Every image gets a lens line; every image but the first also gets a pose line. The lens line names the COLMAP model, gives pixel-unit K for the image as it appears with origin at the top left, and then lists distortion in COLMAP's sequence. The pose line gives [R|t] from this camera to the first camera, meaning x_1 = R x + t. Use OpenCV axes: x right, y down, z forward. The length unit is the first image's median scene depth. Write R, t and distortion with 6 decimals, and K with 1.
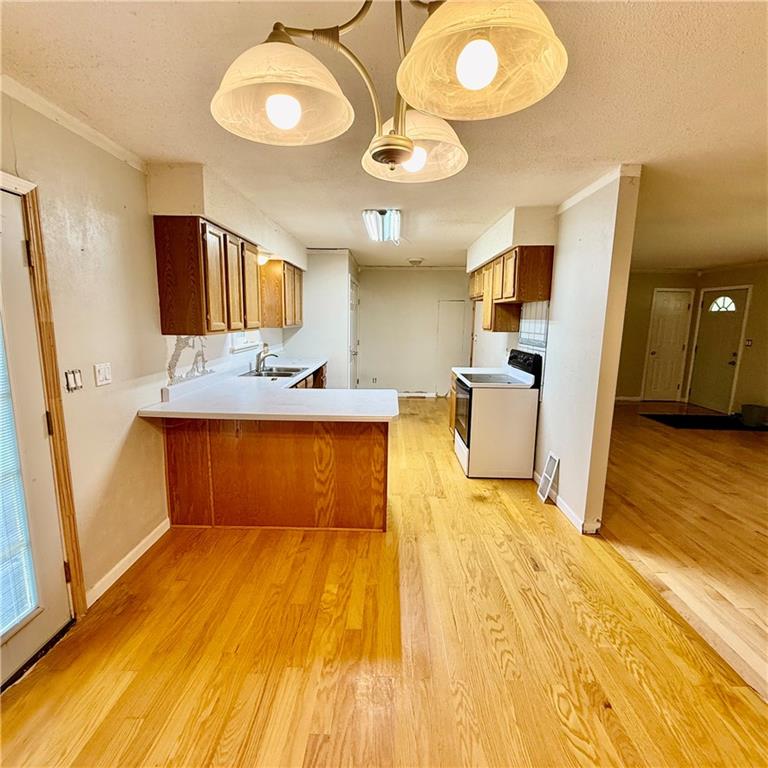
lens RADIAL K [[407.0, 0, 384.3], [0, 407.0, 383.0], [0, 0, 1]] dist [-0.001922, 0.000749]
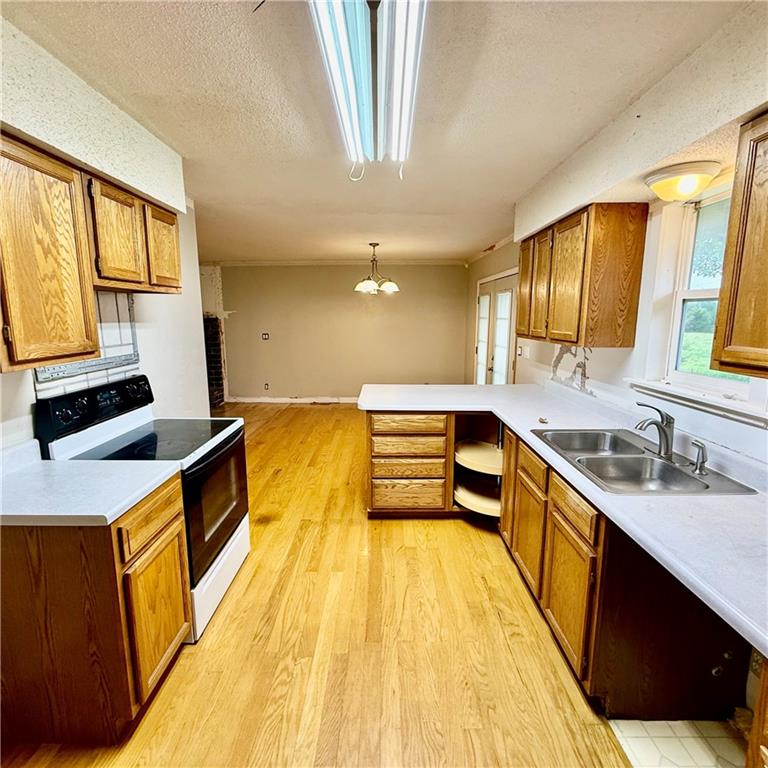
lens RADIAL K [[407.0, 0, 384.3], [0, 407.0, 383.0], [0, 0, 1]] dist [-0.001922, 0.000749]
pose [[-0.999793, -0.013034, -0.015642, -0.015004], [-0.017358, 0.947179, 0.320235, -0.356195], [0.010641, 0.320440, -0.947209, 2.110424]]
